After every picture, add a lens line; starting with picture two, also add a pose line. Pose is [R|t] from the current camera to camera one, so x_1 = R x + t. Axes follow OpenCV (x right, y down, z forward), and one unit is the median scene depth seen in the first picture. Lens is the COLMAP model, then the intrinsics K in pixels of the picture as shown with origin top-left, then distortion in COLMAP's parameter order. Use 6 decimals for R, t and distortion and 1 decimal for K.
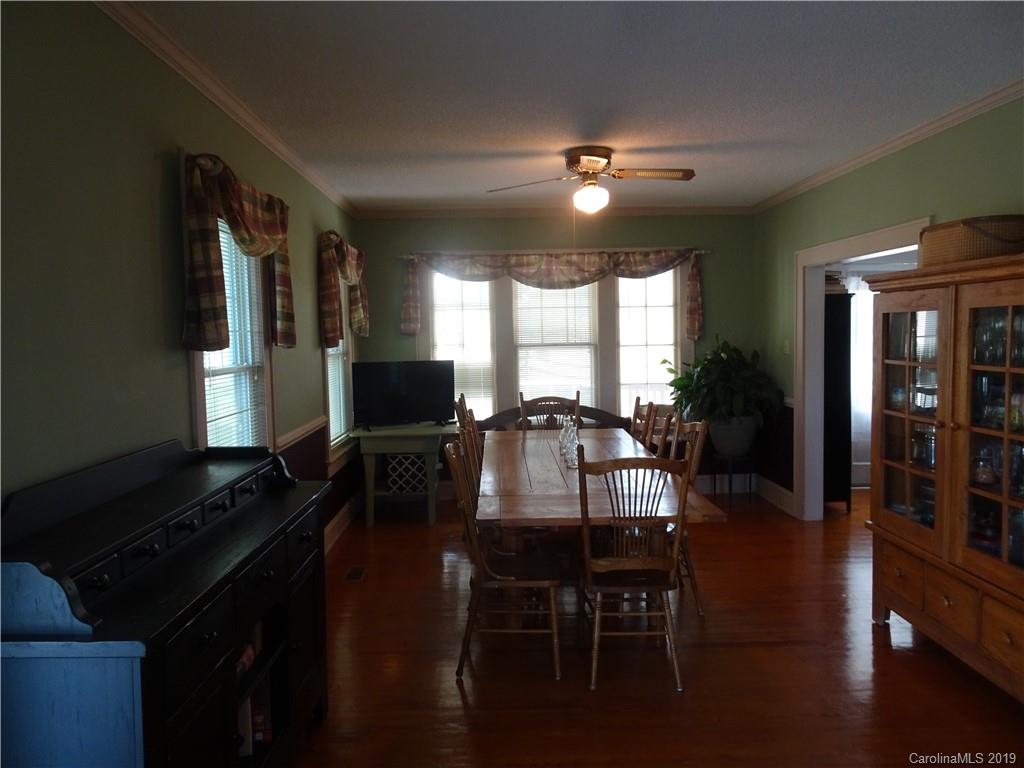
lens RADIAL K [[724.3, 0, 512.0], [0, 724.3, 384.0], [0, 0, 1]] dist [0.007634, -0.000703]
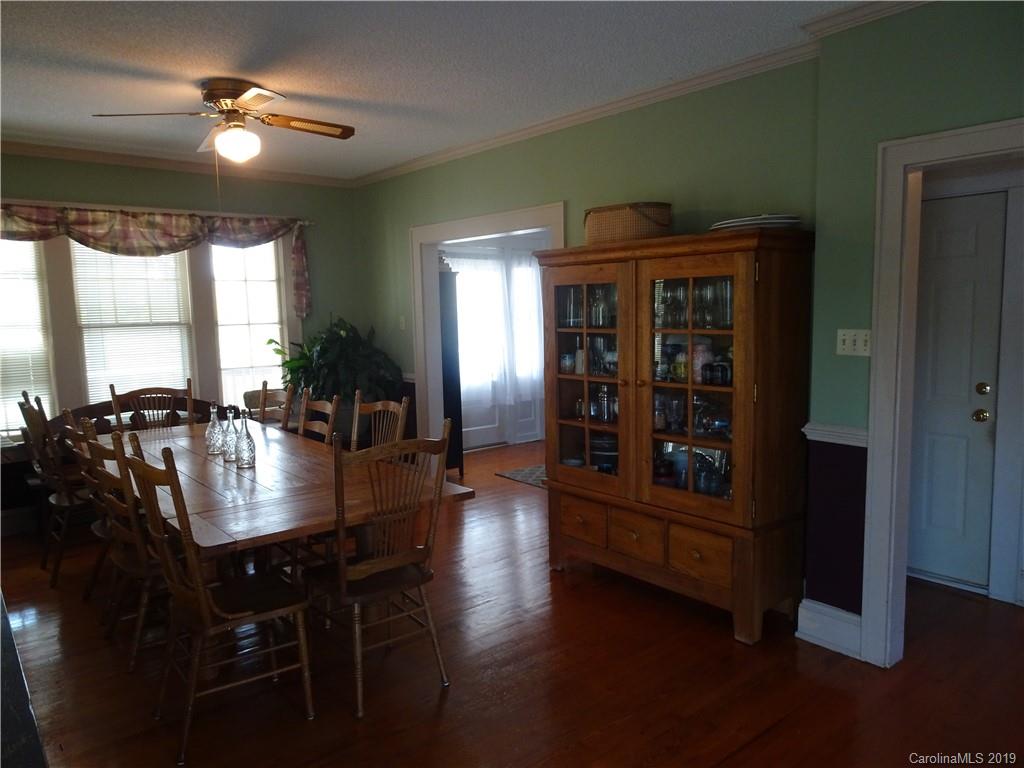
lens RADIAL K [[724.3, 0, 512.0], [0, 724.3, 384.0], [0, 0, 1]] dist [0.007634, -0.000703]
pose [[0.785735, -0.063744, 0.615270, -0.118541], [0.050838, 0.997966, 0.038470, 0.002334], [-0.616471, 0.001052, 0.787377, 0.100696]]
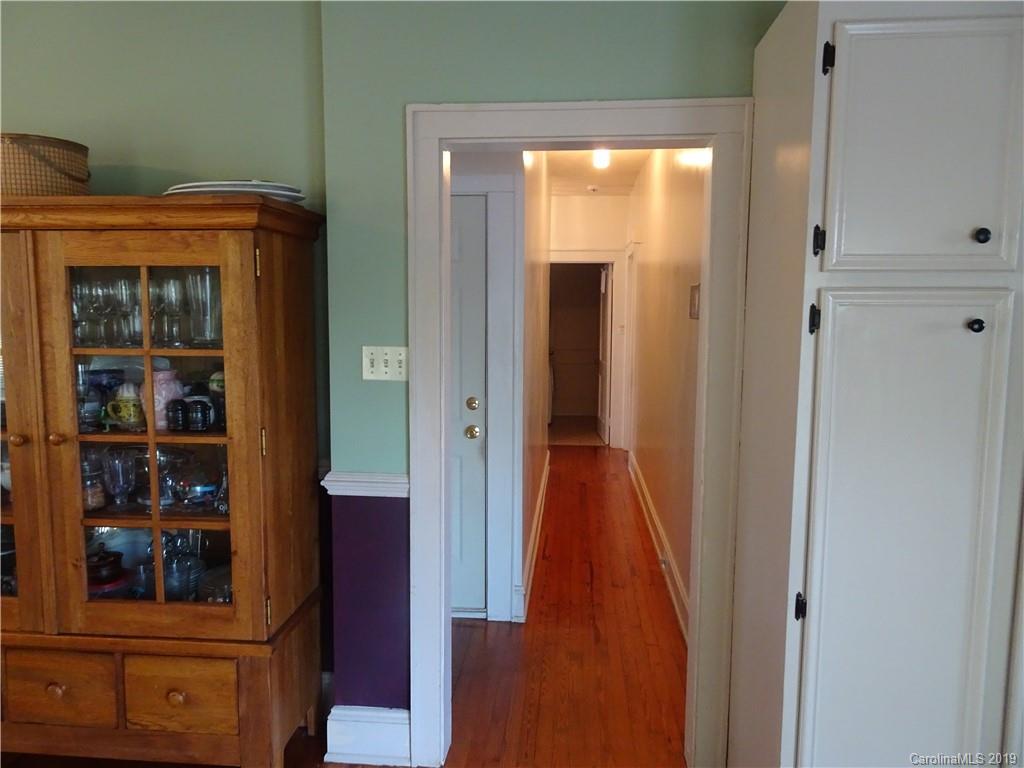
lens RADIAL K [[724.3, 0, 512.0], [0, 724.3, 384.0], [0, 0, 1]] dist [0.007634, -0.000703]
pose [[0.109228, -0.092572, 0.989697, -0.007942], [0.064016, 0.994242, 0.085932, -0.011302], [-0.991953, 0.053971, 0.114525, 0.225359]]
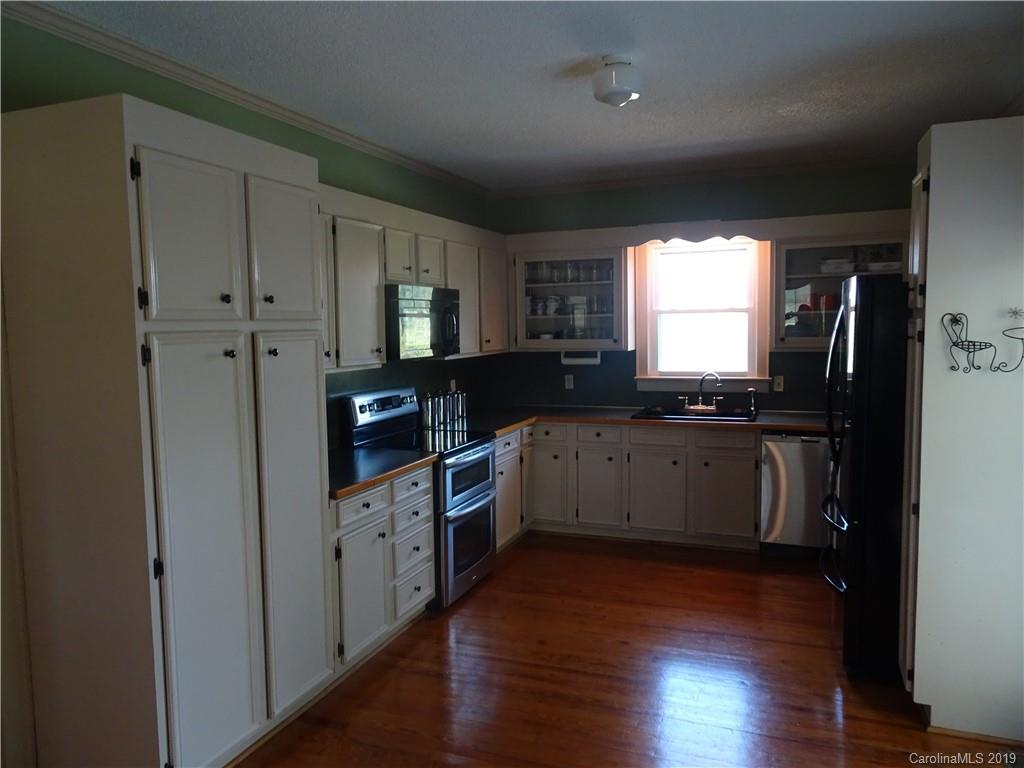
lens RADIAL K [[724.3, 0, 512.0], [0, 724.3, 384.0], [0, 0, 1]] dist [0.007634, -0.000703]
pose [[-0.920821, 0.006264, 0.389934, -0.039311], [0.065042, 0.988334, 0.137718, -0.026731], [-0.384522, 0.152176, -0.910486, 0.387195]]
